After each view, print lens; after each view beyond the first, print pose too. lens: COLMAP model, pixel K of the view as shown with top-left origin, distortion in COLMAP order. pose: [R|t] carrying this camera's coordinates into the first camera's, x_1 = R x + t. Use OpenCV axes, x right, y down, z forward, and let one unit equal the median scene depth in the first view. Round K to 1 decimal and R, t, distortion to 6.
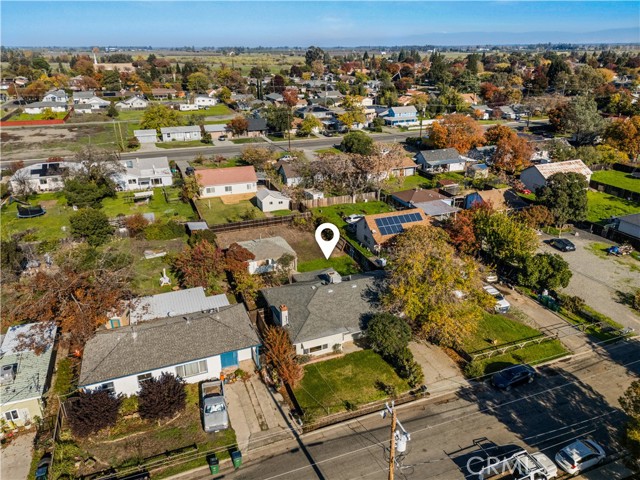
lens RADIAL K [[463.2, 0, 324.6], [0, 463.2, 242.2], [0, 0, 1]] dist [0.083805, -0.087674]
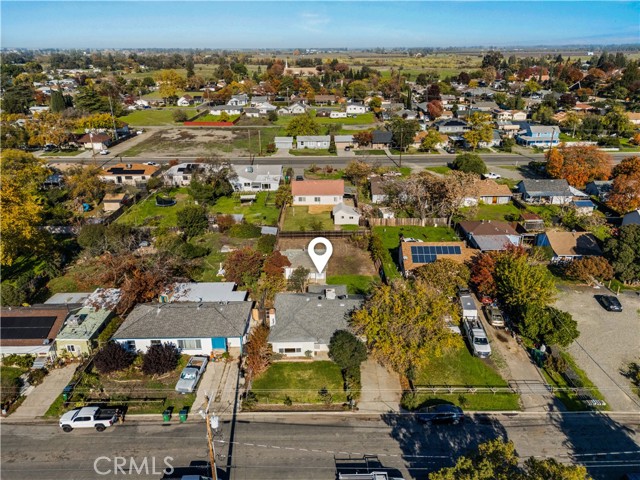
lens RADIAL K [[463.2, 0, 324.6], [0, 463.2, 242.2], [0, 0, 1]] dist [0.083805, -0.087674]
pose [[0.931074, 0.139370, -0.337162, 0.217666], [-0.139413, 0.989938, 0.024211, -0.044556], [0.337144, 0.024462, 0.941135, -0.052489]]
